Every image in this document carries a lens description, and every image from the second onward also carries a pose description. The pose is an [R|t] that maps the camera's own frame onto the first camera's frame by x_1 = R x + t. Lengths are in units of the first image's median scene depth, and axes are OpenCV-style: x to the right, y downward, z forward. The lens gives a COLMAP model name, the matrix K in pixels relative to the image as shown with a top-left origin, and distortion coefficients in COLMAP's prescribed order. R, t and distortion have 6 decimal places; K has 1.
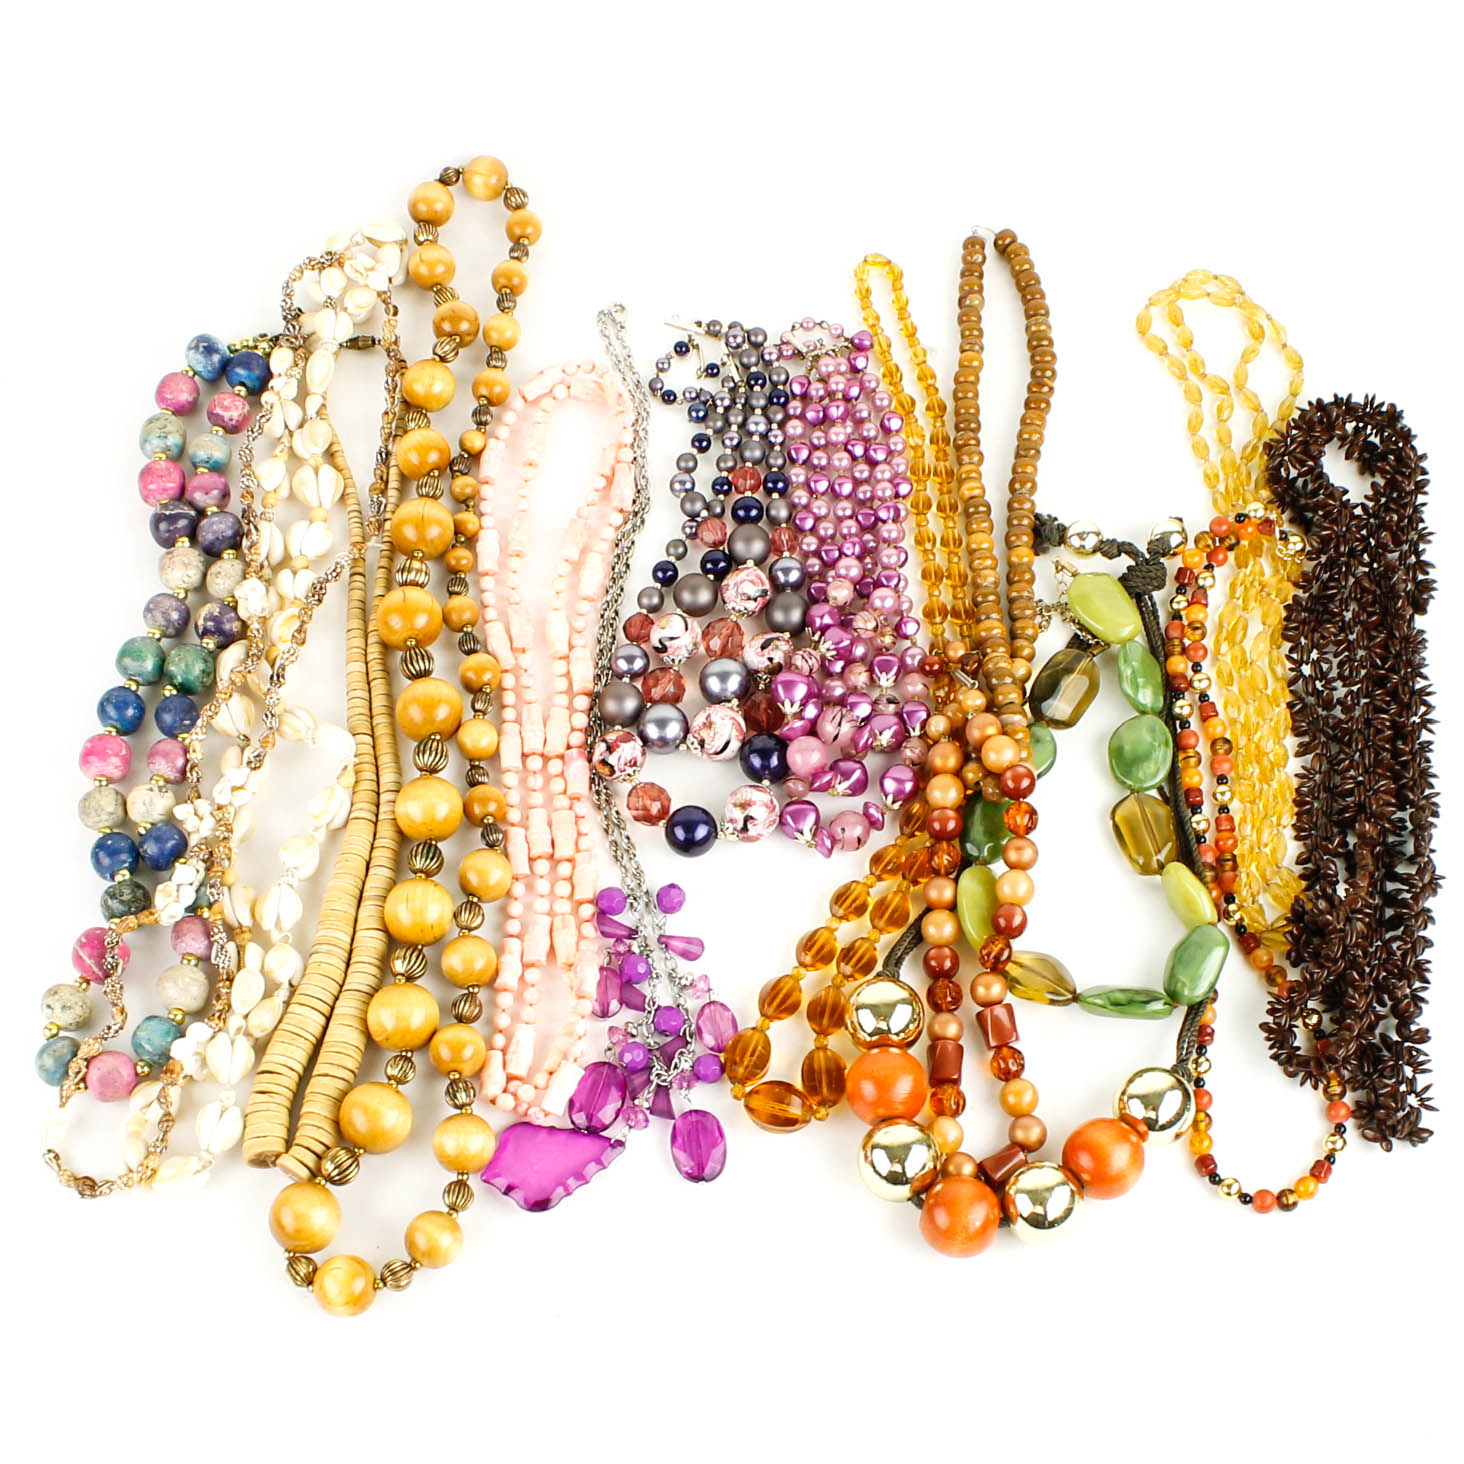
lens RADIAL K [[2570.7, 0, 735.5], [0, 2570.7, 735.9], [0, 0, 1]] dist [-0.155443, 0.000000]
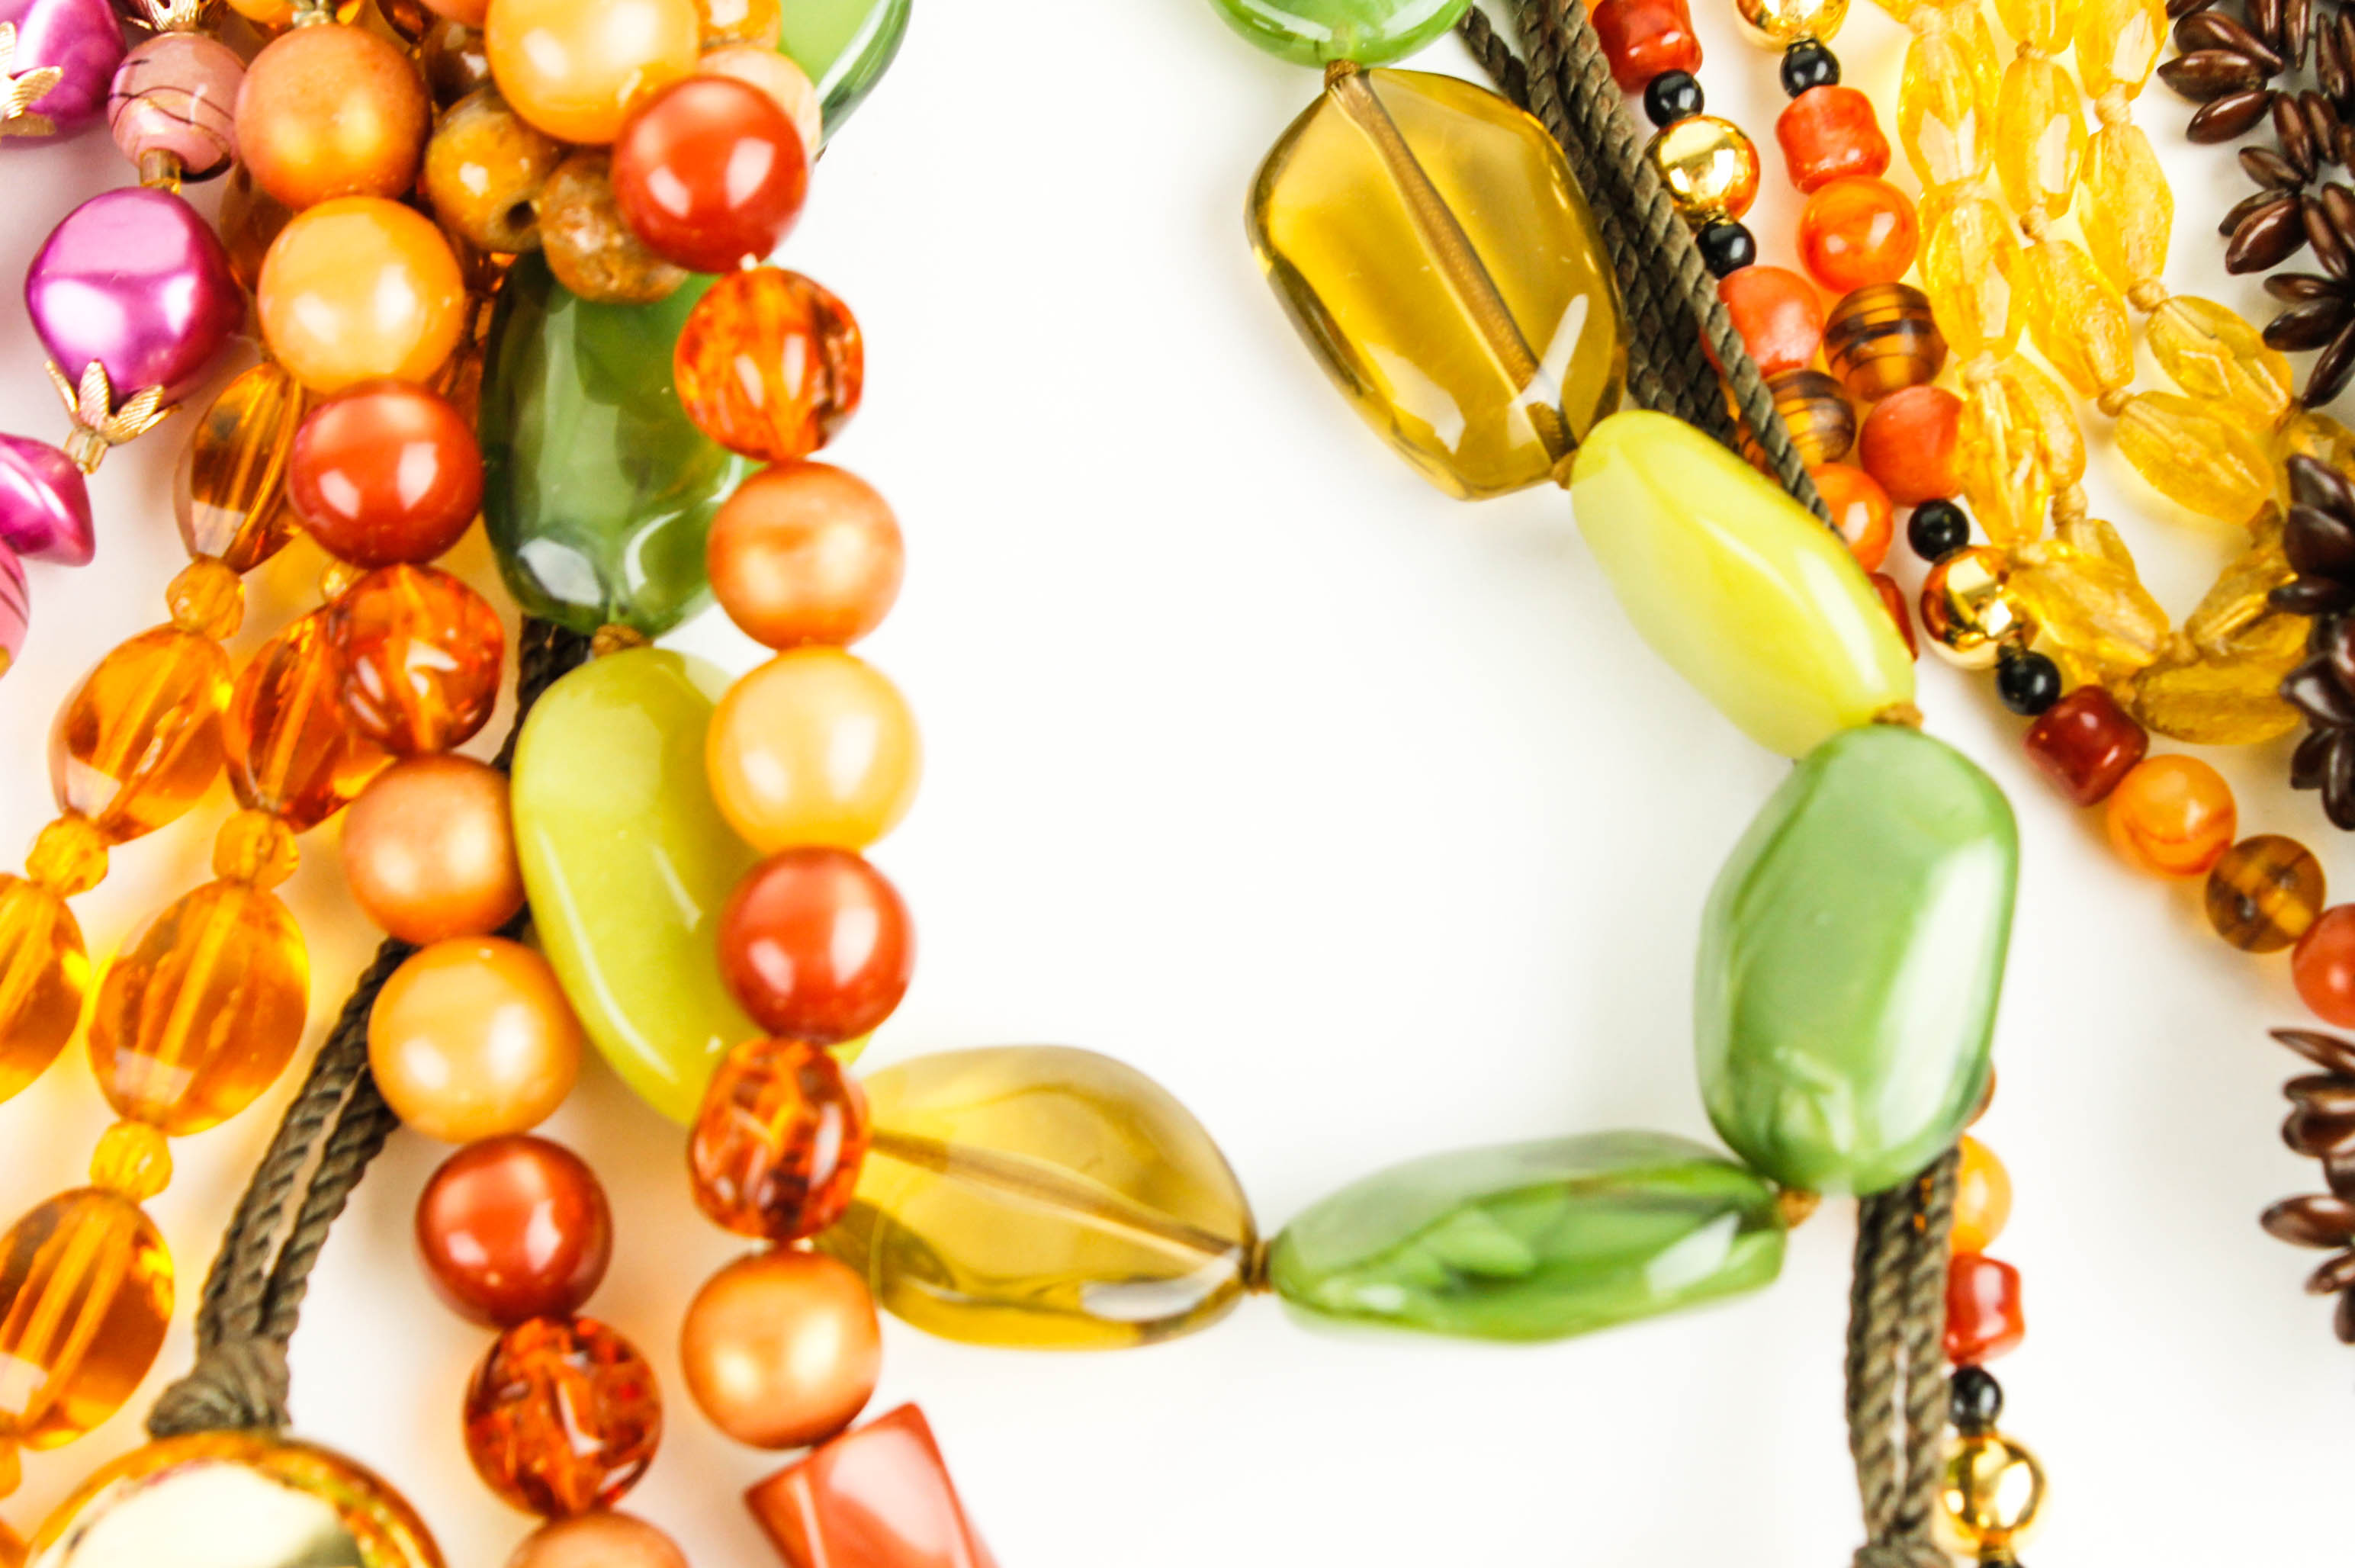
lens RADIAL K [[4658.2, 0, 1182.1], [0, 4658.2, 861.7], [0, 0, 1]] dist [0.022496, 0.000000]
pose [[0.971589, -0.225343, 0.072355, 0.101770], [0.205823, 0.955409, 0.211733, 0.001467], [-0.116841, -0.190825, 0.974646, 0.627240]]
